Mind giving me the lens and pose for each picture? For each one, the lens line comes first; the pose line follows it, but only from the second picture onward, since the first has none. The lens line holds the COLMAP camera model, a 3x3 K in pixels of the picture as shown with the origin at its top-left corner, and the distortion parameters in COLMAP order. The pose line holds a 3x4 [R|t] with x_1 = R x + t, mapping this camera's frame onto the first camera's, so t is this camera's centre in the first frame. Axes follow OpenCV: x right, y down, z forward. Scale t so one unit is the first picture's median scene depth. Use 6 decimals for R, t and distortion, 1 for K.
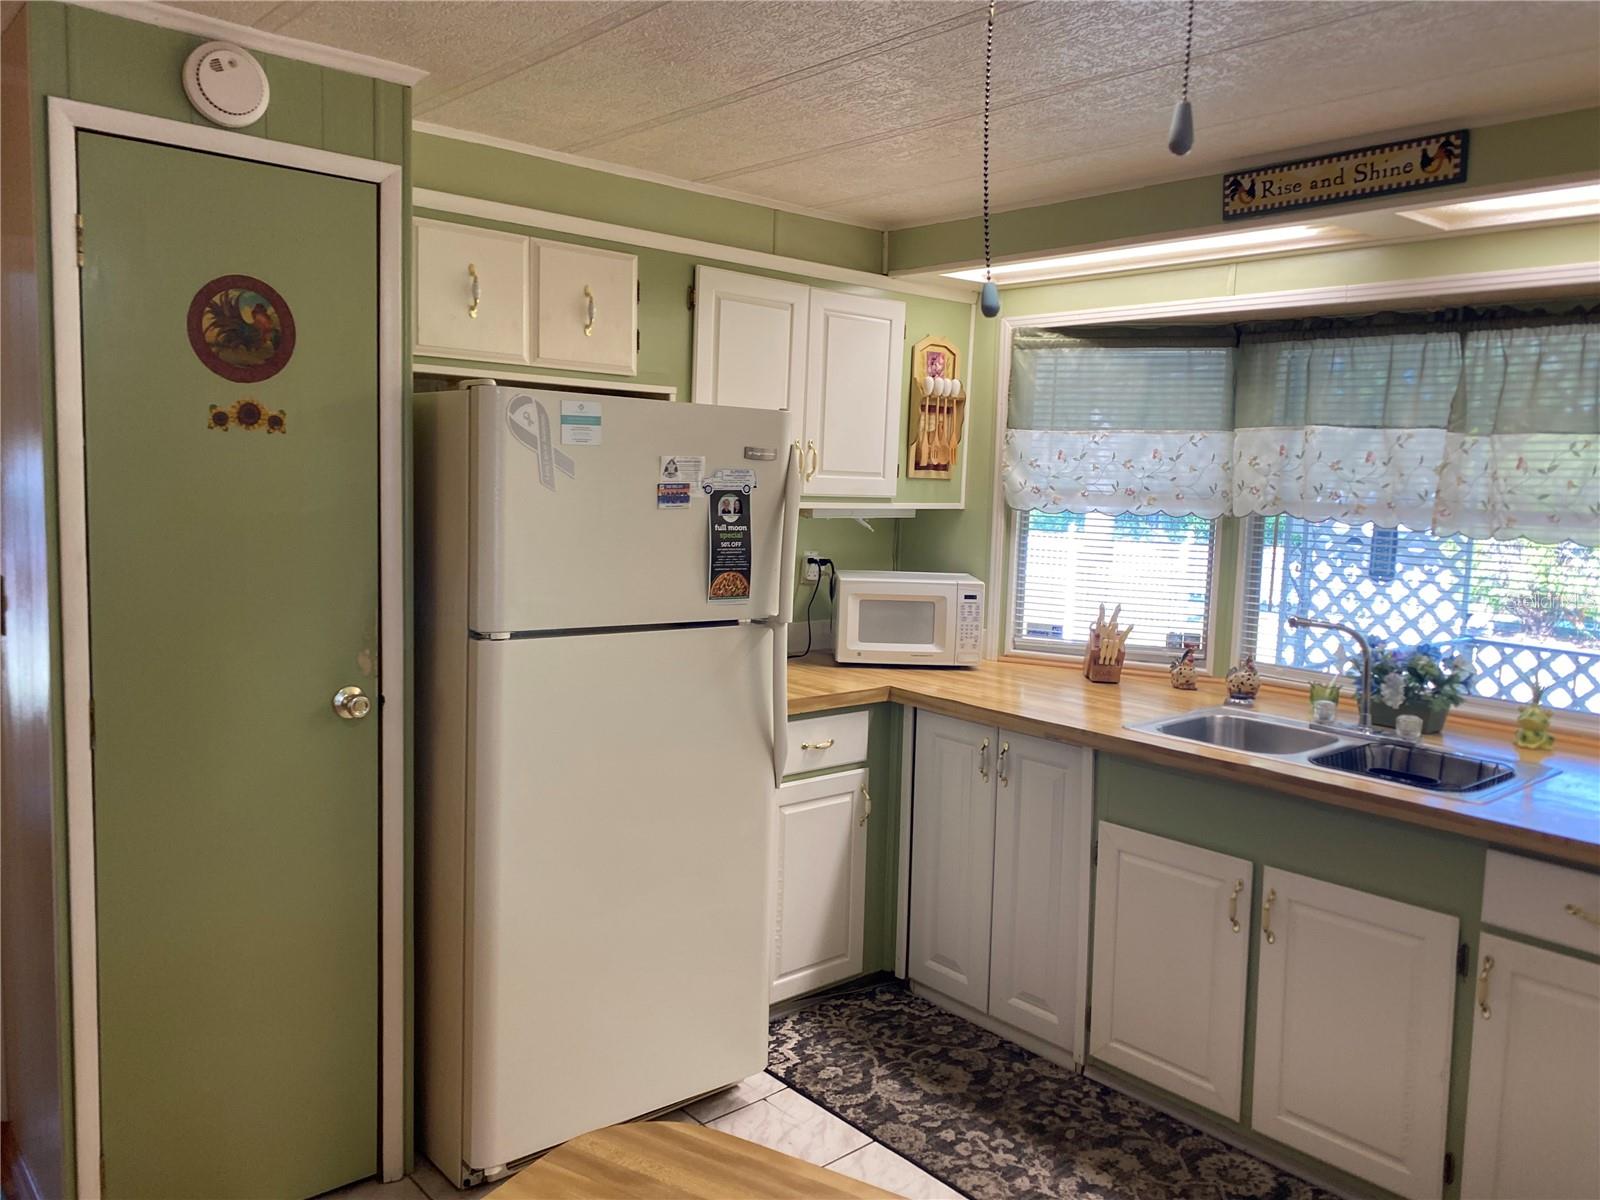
lens RADIAL K [[1208.6, 0, 802.8], [0, 1208.6, 595.8], [0, 0, 1]] dist [0.005287, 0.001418]
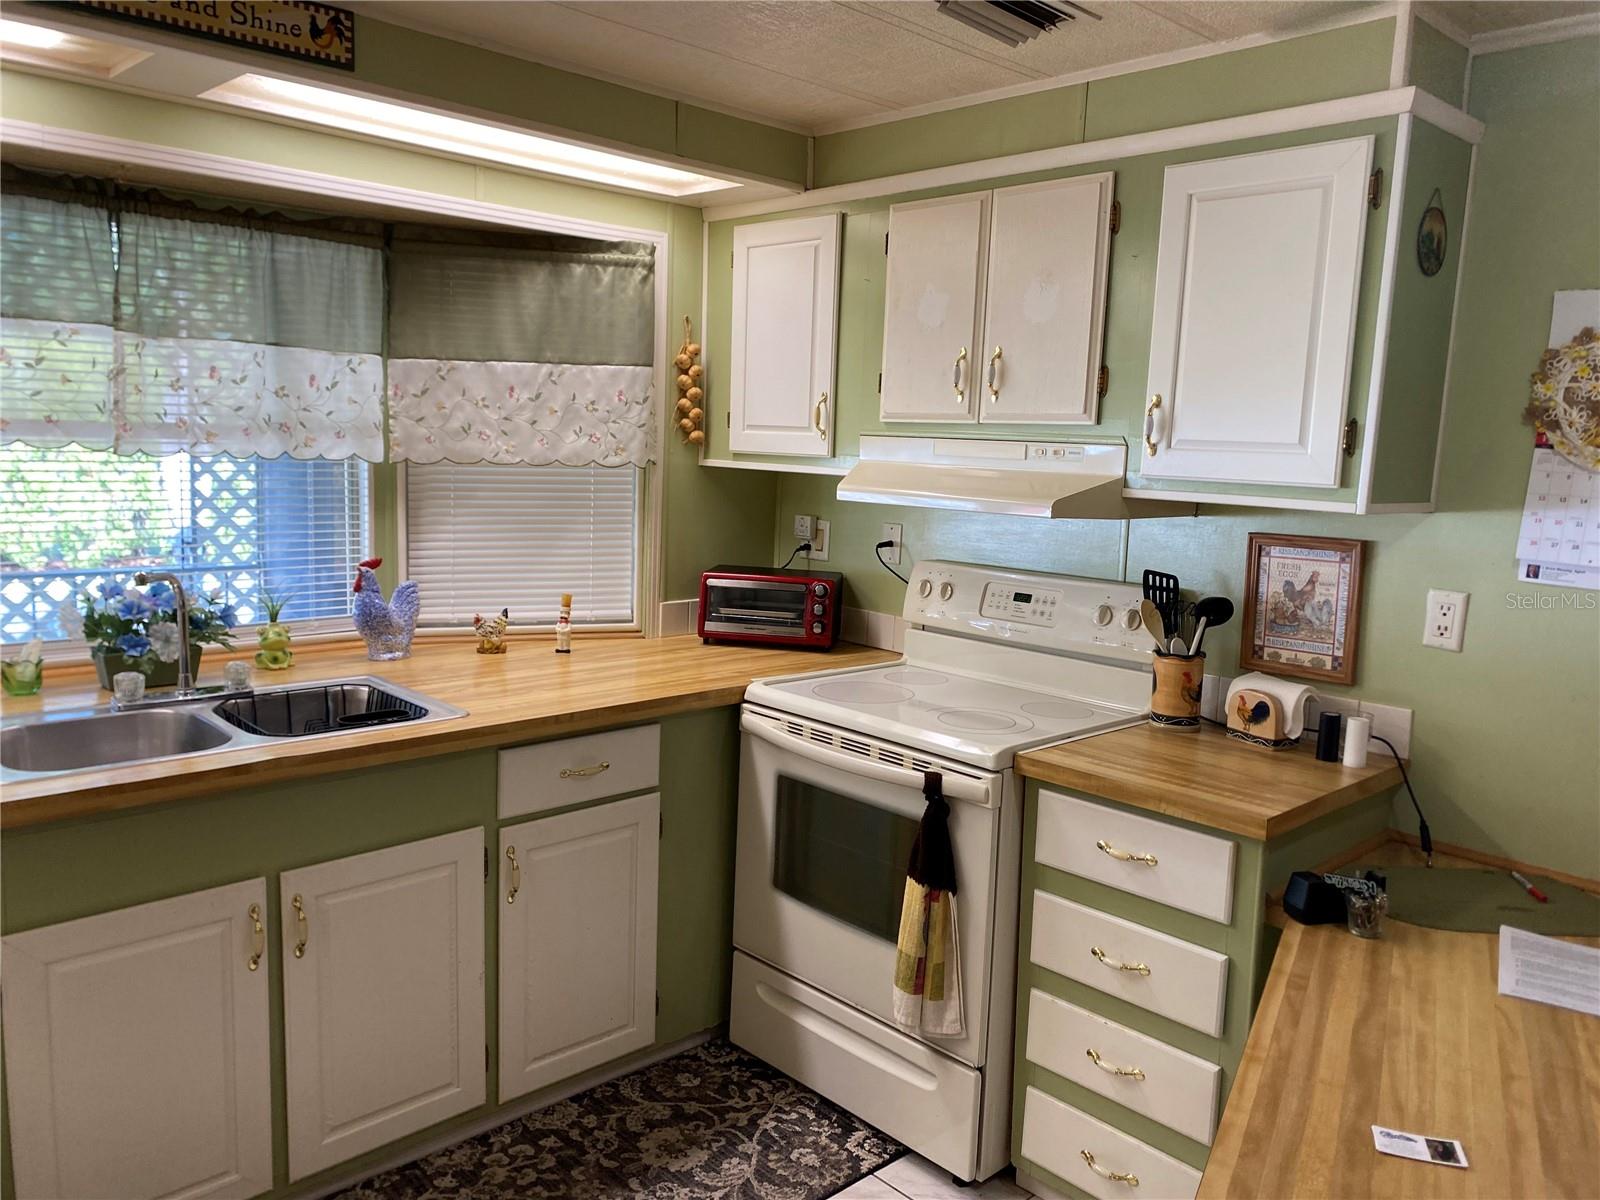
lens RADIAL K [[1208.6, 0, 802.0], [0, 1208.6, 600.8], [0, 0, 1]] dist [0.005287, 0.001418]
pose [[-0.040725, -0.174279, 0.983854, -0.408991], [0.067895, 0.981912, 0.176745, -0.079510], [-0.996861, 0.073997, -0.028155, 0.660996]]
